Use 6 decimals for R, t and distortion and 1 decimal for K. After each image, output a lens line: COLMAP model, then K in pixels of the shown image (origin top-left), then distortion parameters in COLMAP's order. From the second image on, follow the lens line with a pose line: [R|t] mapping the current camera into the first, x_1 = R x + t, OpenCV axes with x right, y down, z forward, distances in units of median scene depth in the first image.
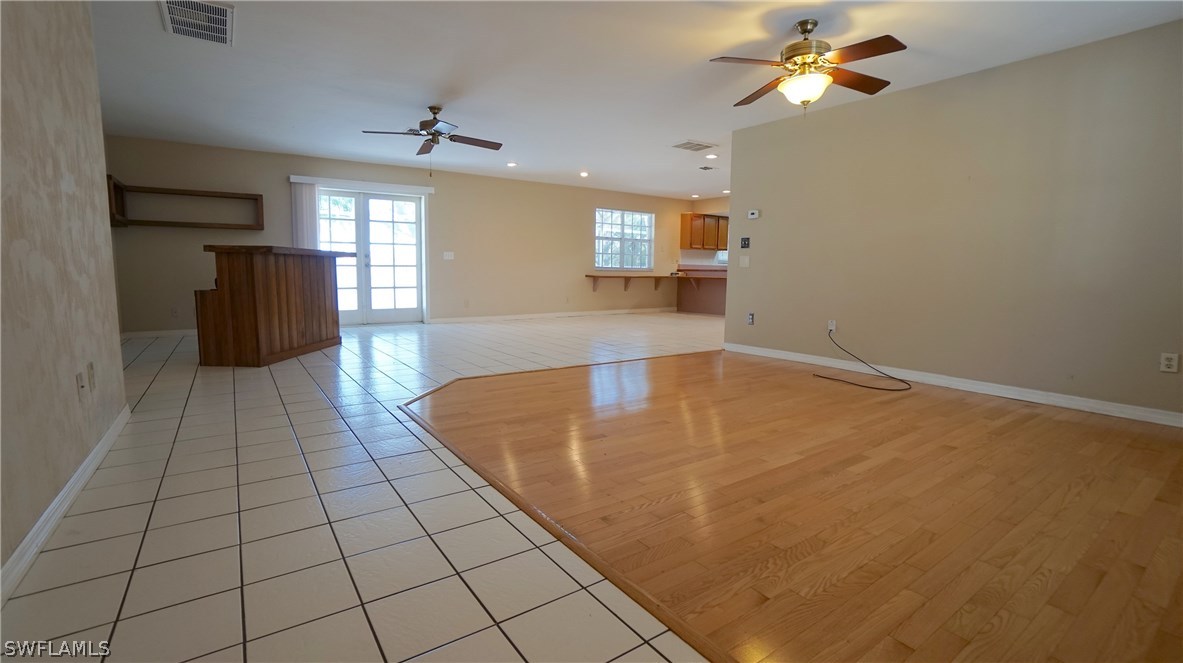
lens RADIAL K [[524.2, 0, 594.1], [0, 524.2, 328.8], [0, 0, 1]] dist [-0.061789, 0.023728]
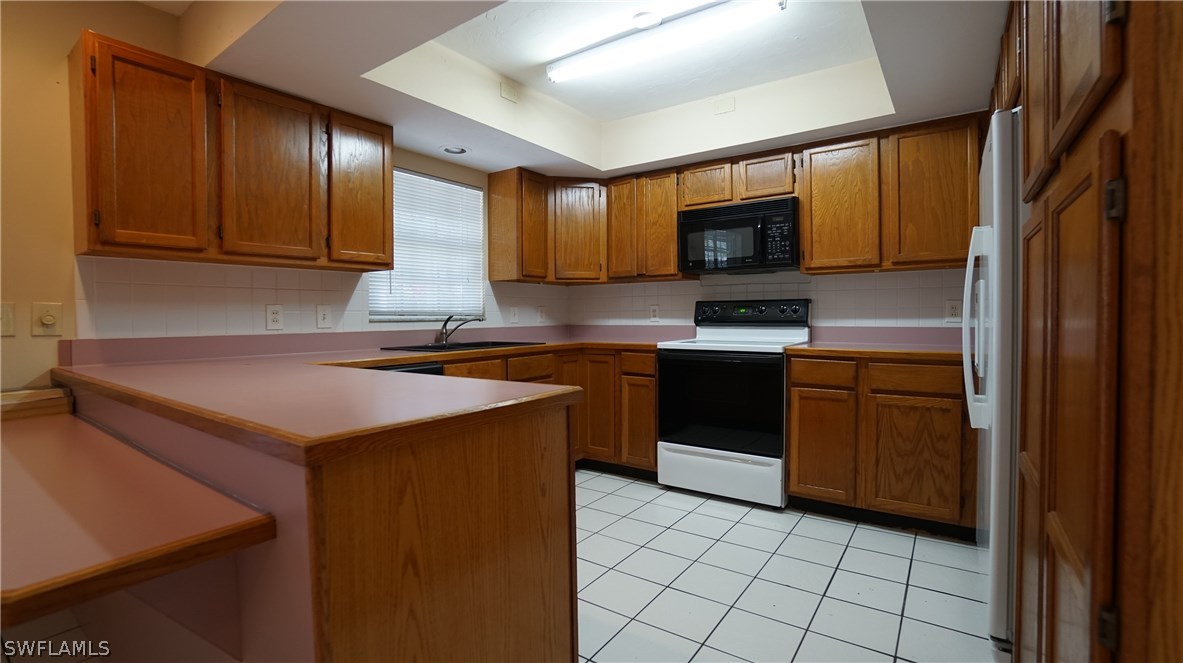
lens RADIAL K [[524.2, 0, 594.1], [0, 524.2, 328.8], [0, 0, 1]] dist [-0.061789, 0.023728]
pose [[0.944798, -0.029941, 0.326282, 0.309357], [0.059931, 0.994808, -0.082252, -0.116069], [-0.322125, 0.097266, 0.941687, 0.883286]]
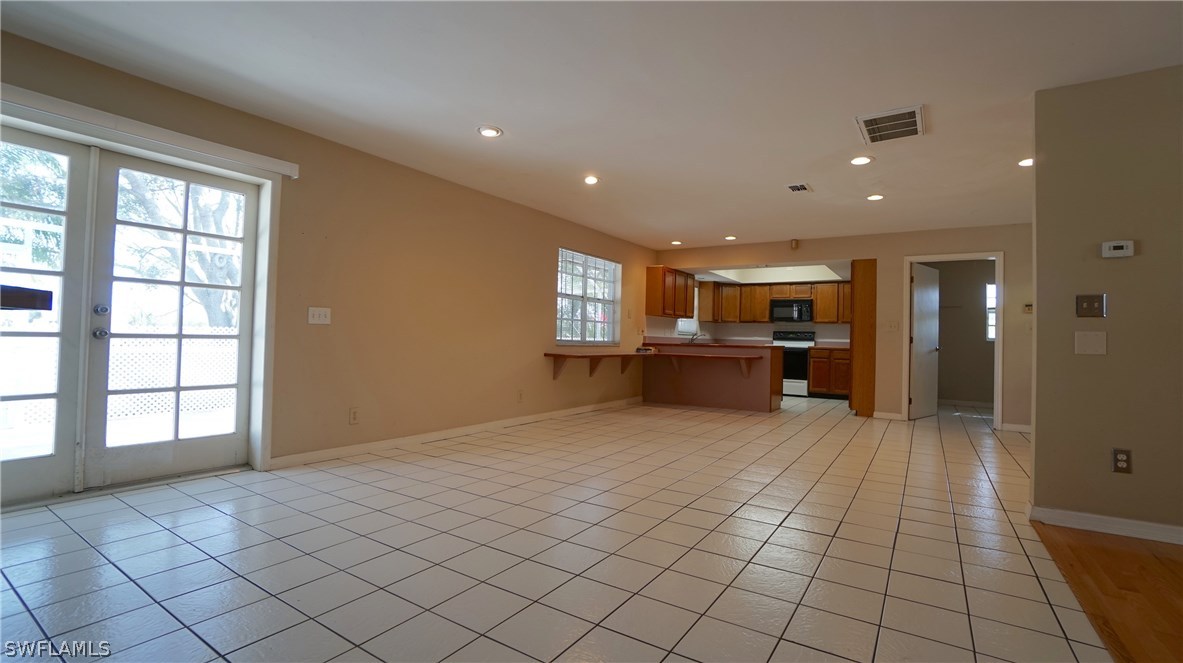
lens RADIAL K [[524.2, 0, 594.1], [0, 524.2, 328.8], [0, 0, 1]] dist [-0.061789, 0.023728]
pose [[0.929657, 0.016536, 0.368056, -0.185372], [0.030122, 0.992236, -0.120662, -0.055630], [-0.367194, 0.123261, 0.921941, 0.411921]]
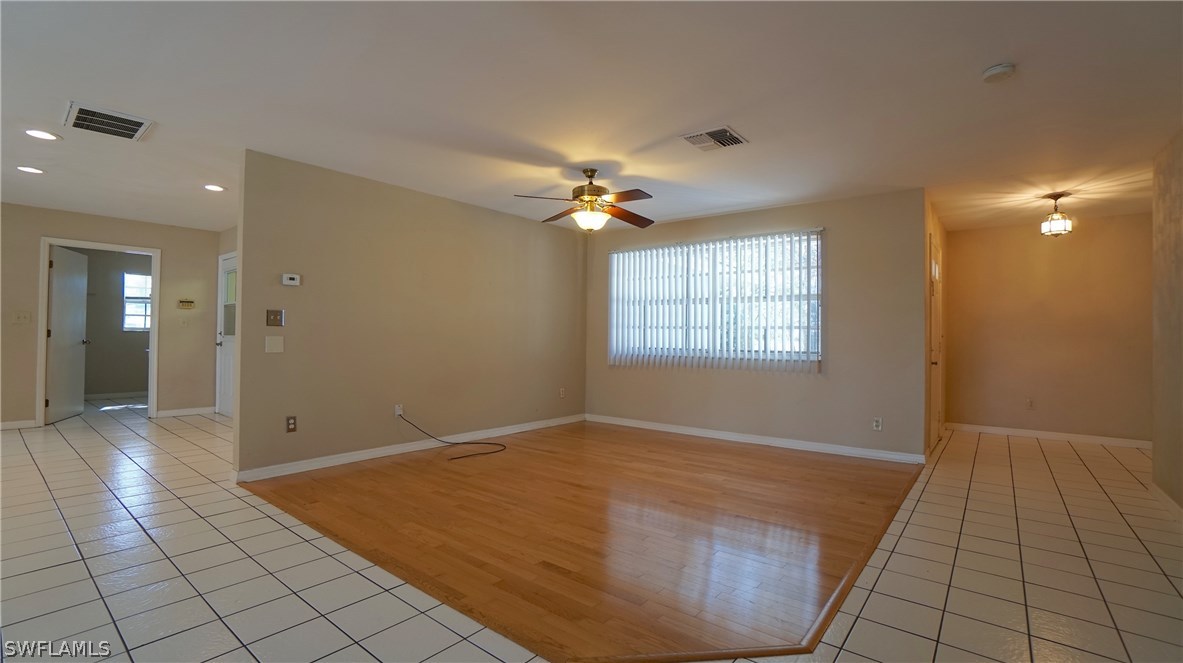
lens RADIAL K [[524.2, 0, 594.1], [0, 524.2, 328.8], [0, 0, 1]] dist [-0.061789, 0.023728]
pose [[-0.269347, -0.004987, 0.963030, -0.274915], [0.094279, 0.995047, 0.031521, -0.074117], [-0.958417, 0.099284, -0.267543, 0.436844]]
